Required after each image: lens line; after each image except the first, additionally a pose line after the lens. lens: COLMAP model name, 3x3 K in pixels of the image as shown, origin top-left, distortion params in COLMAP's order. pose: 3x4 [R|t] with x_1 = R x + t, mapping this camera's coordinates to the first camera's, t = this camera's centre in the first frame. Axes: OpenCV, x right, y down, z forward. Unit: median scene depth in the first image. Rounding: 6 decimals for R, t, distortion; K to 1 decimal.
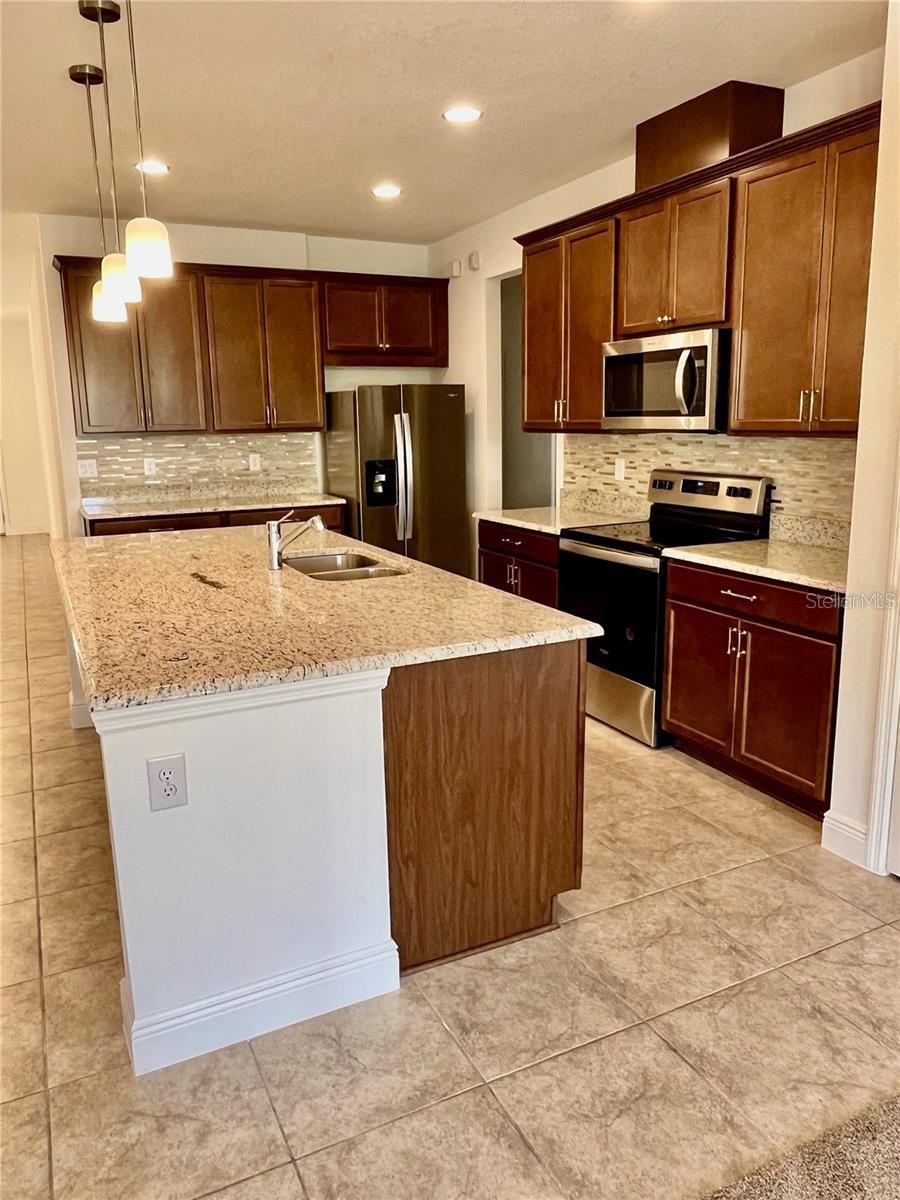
lens RADIAL K [[856.8, 0, 447.5], [0, 856.8, 587.1], [0, 0, 1]] dist [0.001040, -0.004166]
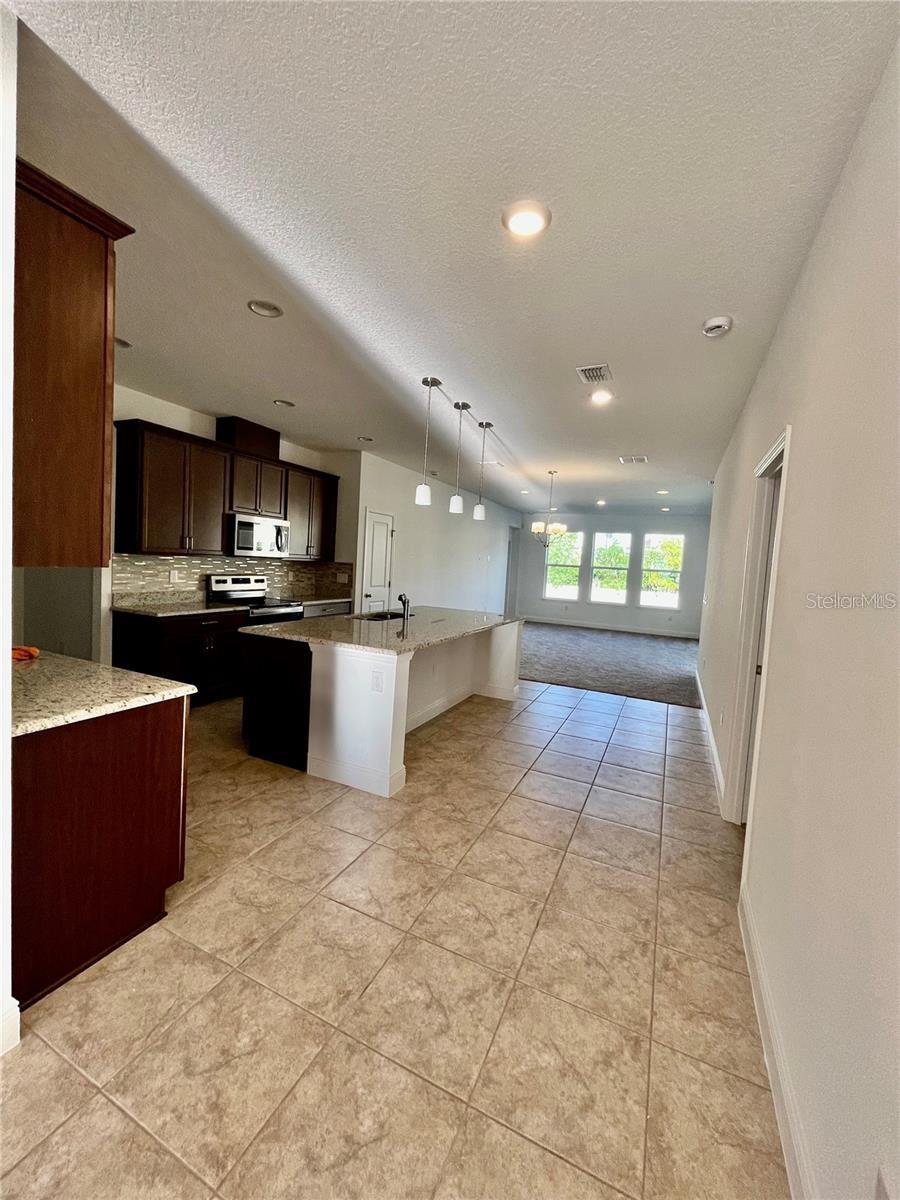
lens RADIAL K [[486.9, 0, 449.0], [0, 486.9, 580.1], [0, 0, 1]] dist [-0.003486, 0.000918]
pose [[-0.627731, -0.052632, 0.776649, -1.131749], [0.104103, 0.983073, 0.150763, -0.273935], [-0.771438, 0.175490, -0.611627, 1.461244]]
